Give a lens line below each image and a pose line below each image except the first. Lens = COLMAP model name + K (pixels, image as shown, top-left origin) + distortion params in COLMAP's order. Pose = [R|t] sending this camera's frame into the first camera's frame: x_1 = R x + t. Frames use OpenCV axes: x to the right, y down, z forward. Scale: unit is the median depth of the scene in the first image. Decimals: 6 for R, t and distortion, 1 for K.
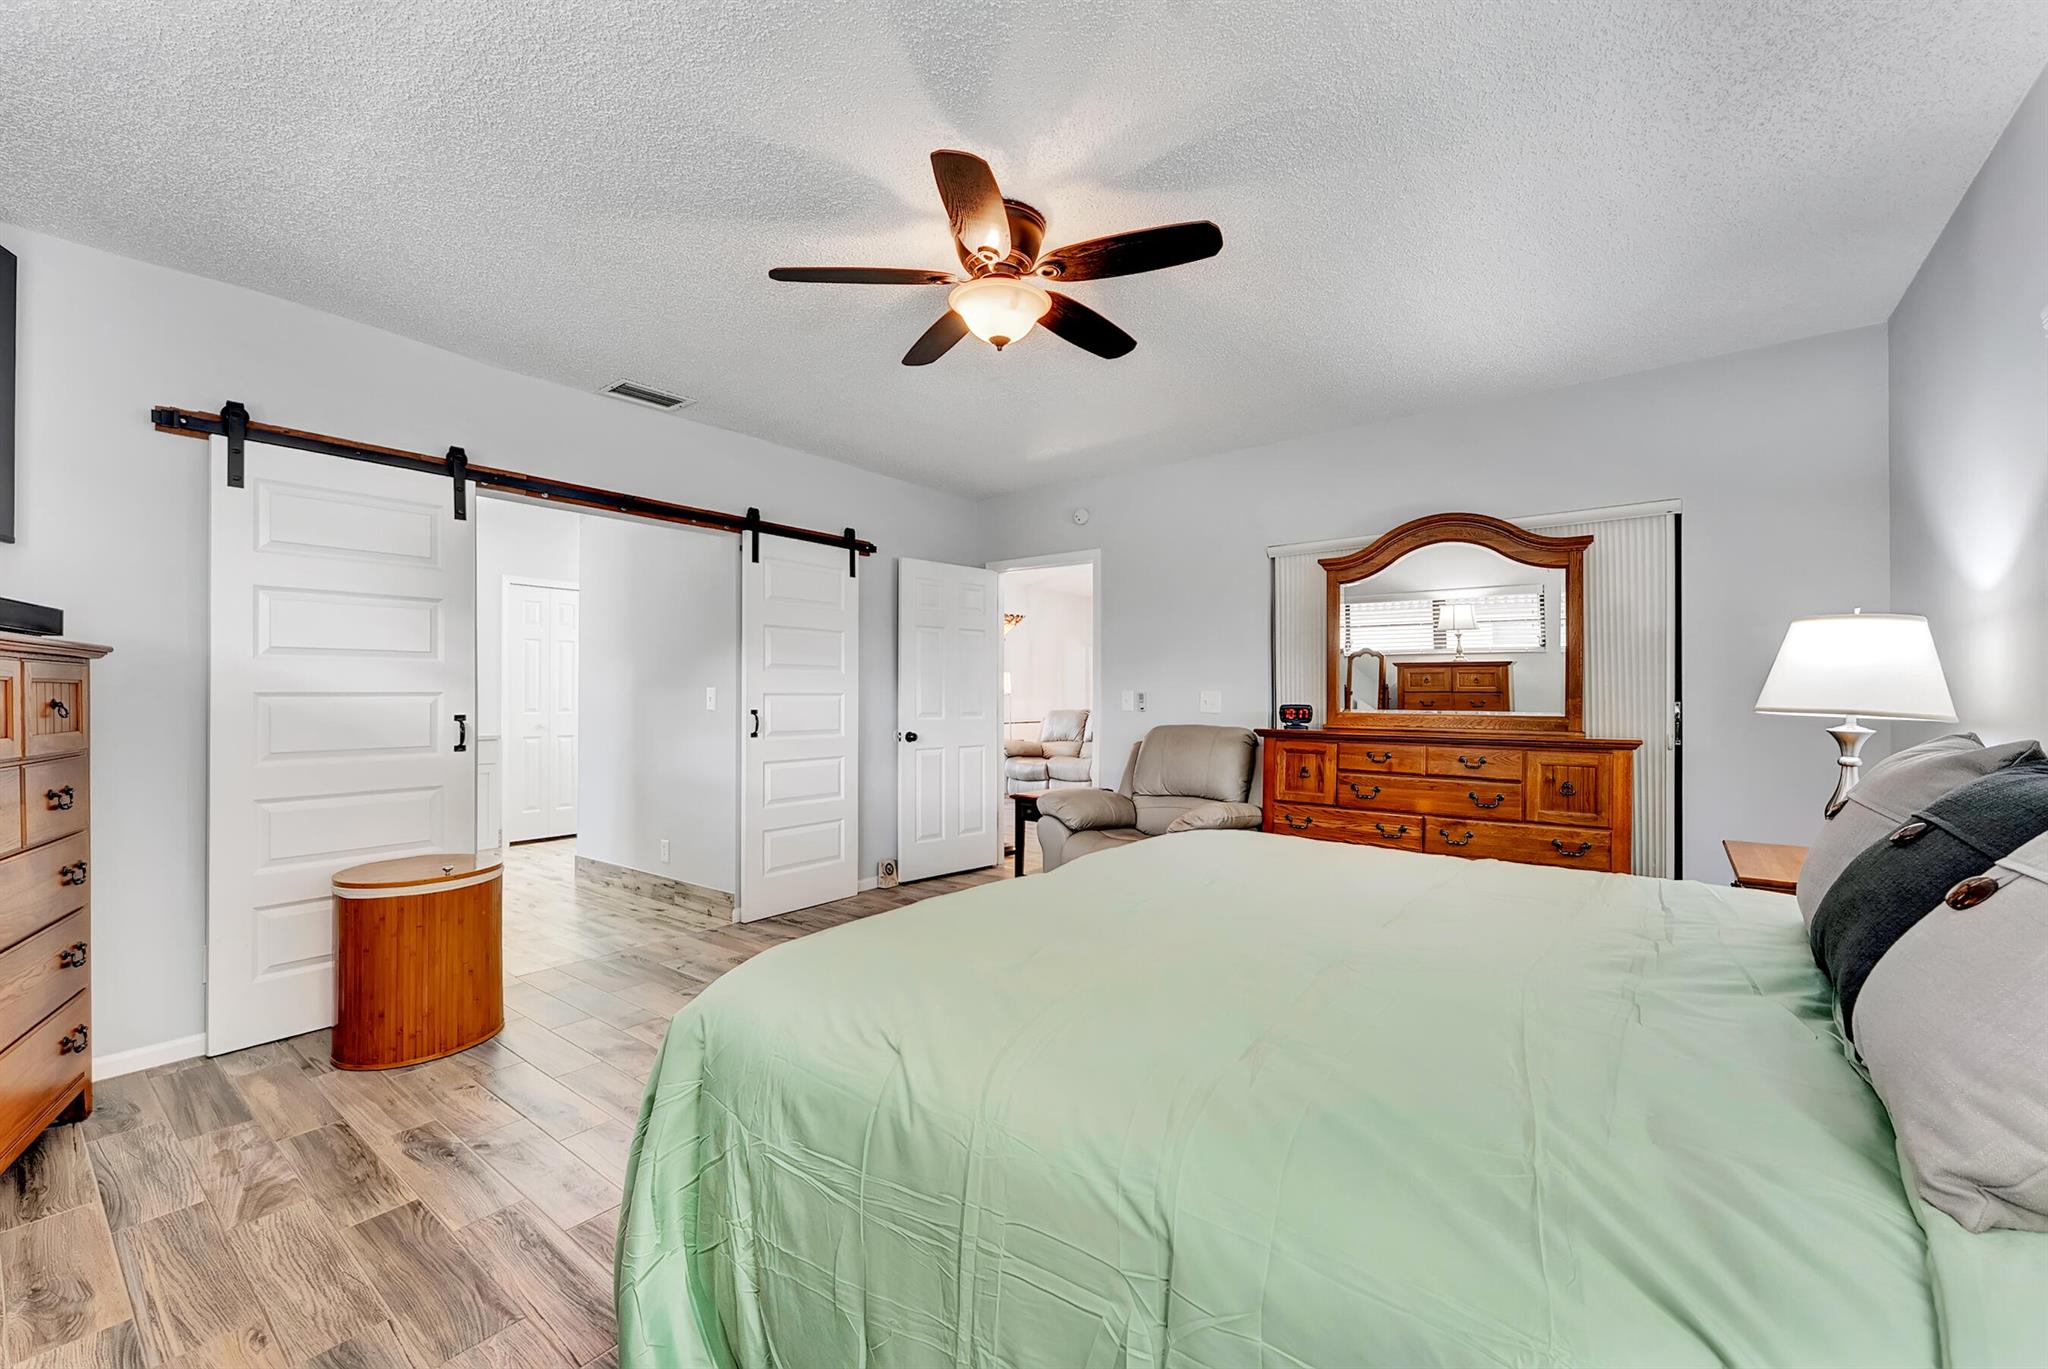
lens RADIAL K [[863.7, 0, 1021.0], [0, 863.7, 688.1], [0, 0, 1]] dist [-0.000114, -0.000397]
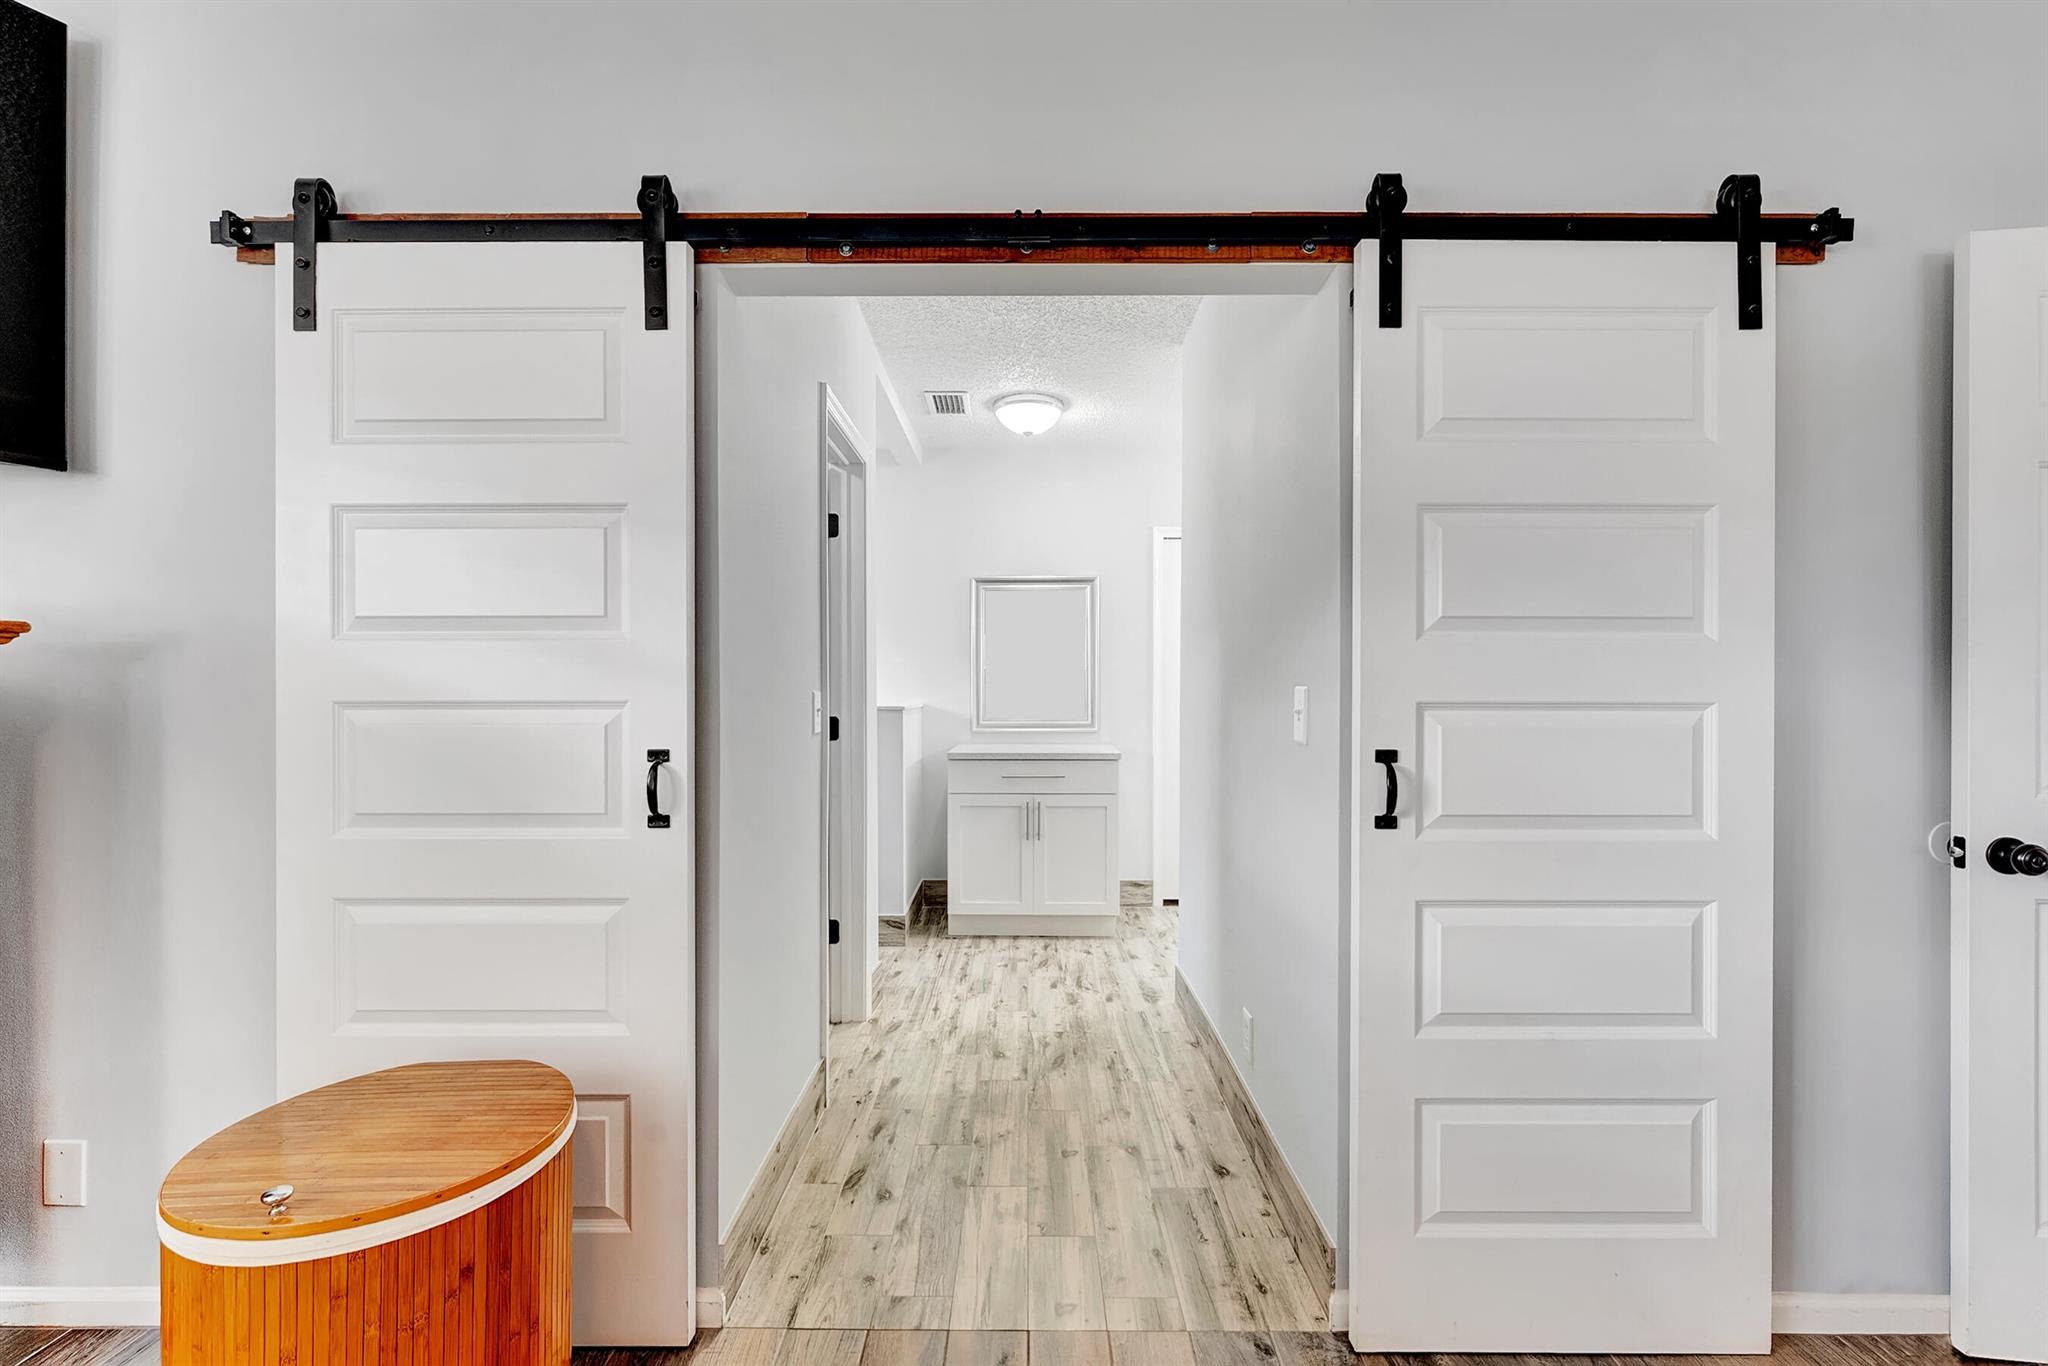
lens RADIAL K [[906.0, 0, 1019.5], [0, 906.0, 690.7], [0, 0, 1]] dist [-0.002253, -0.000550]
pose [[0.616386, 0.001819, -0.787442, -0.111854], [0.006003, 0.999957, 0.007009, -0.002141], [0.787421, -0.009047, 0.616349, 0.656813]]
